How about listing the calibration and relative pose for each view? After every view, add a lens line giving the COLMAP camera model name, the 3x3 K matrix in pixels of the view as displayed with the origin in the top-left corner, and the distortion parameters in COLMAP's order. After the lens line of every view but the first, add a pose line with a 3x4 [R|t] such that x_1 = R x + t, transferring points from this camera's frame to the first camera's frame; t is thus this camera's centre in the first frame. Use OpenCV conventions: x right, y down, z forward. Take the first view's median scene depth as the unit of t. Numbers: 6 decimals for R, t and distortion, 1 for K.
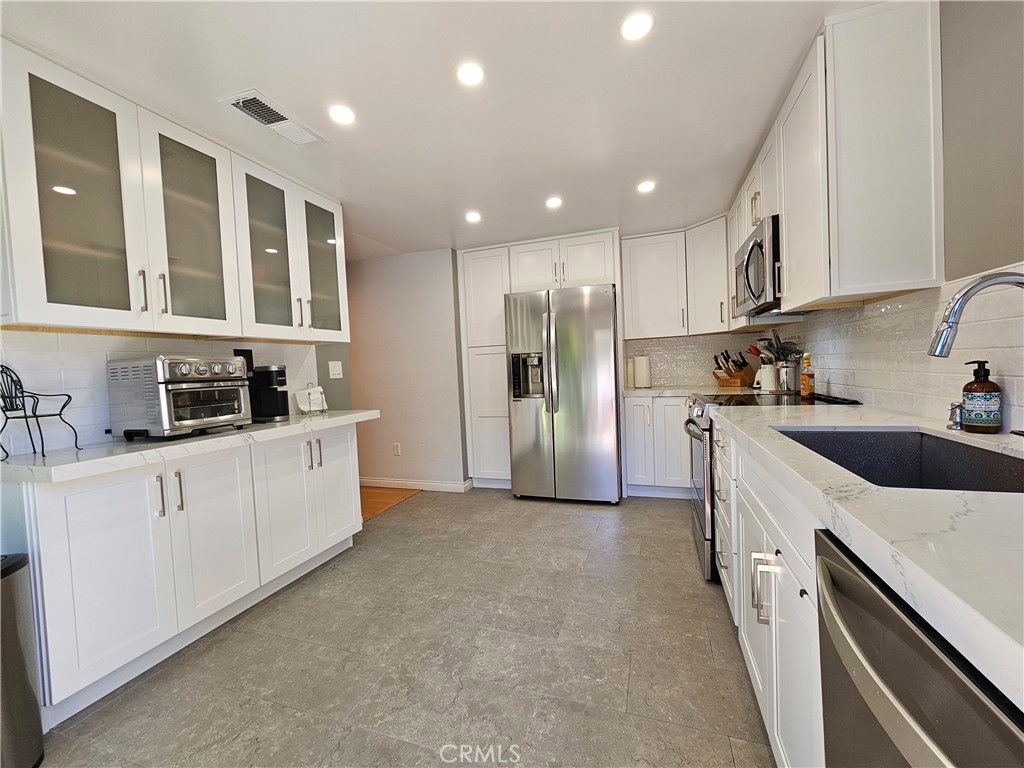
lens RADIAL K [[416.1, 0, 510.9], [0, 416.1, 386.8], [0, 0, 1]] dist [0.000433, 0.001059]
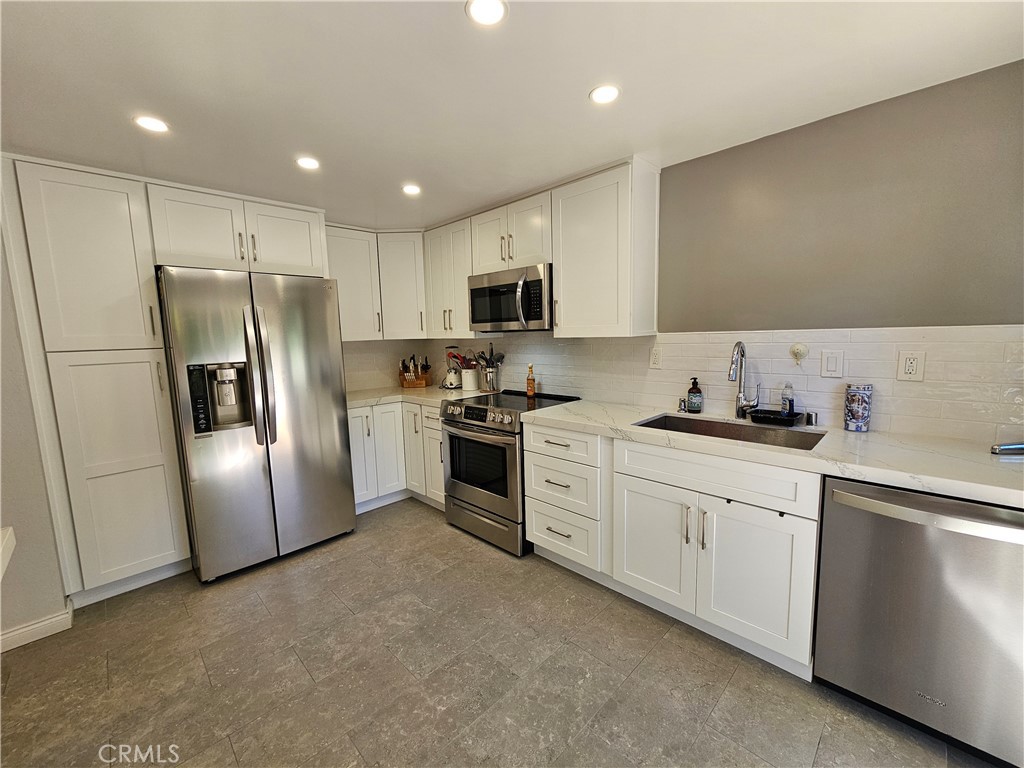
lens RADIAL K [[416.1, 0, 508.5], [0, 416.1, 387.1], [0, 0, 1]] dist [0.000433, 0.001059]
pose [[0.444442, -0.081117, 0.892127, -0.667436], [0.050414, 0.996578, 0.065500, -0.120081], [-0.894388, 0.015865, 0.447011, 0.559185]]
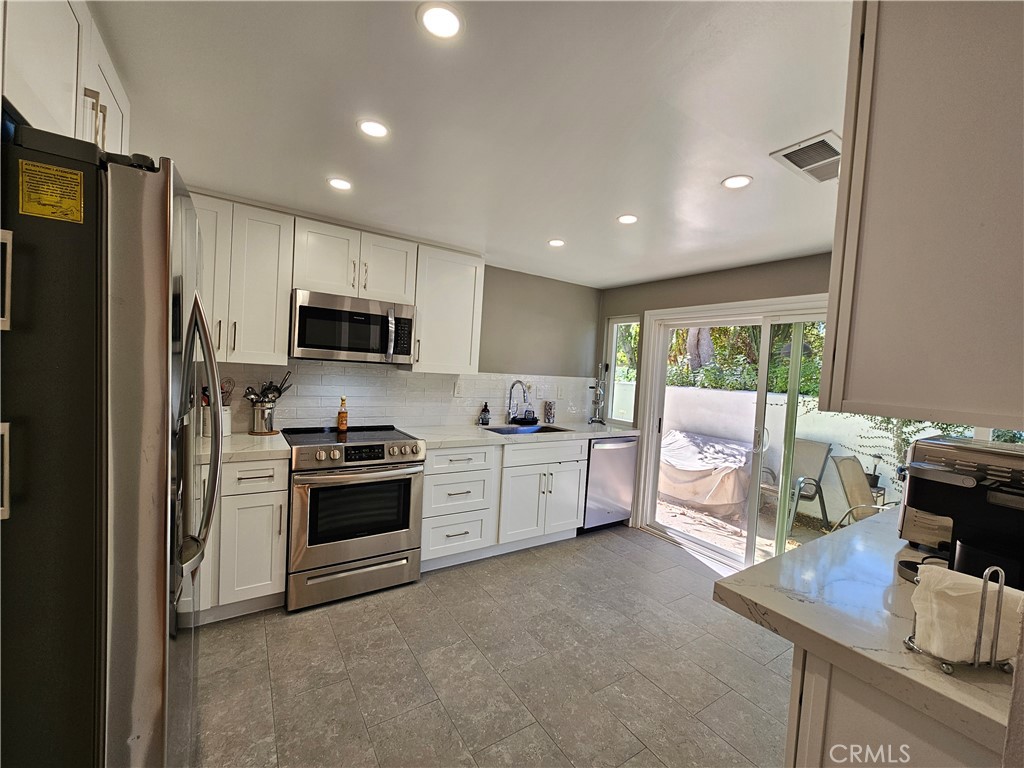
lens RADIAL K [[416.1, 0, 512.5], [0, 416.1, 385.6], [0, 0, 1]] dist [0.000433, 0.001059]
pose [[-0.789509, -0.027167, 0.613138, -0.589072], [0.003627, 0.998796, 0.048925, -0.211795], [-0.613729, 0.040850, -0.788459, 2.079573]]
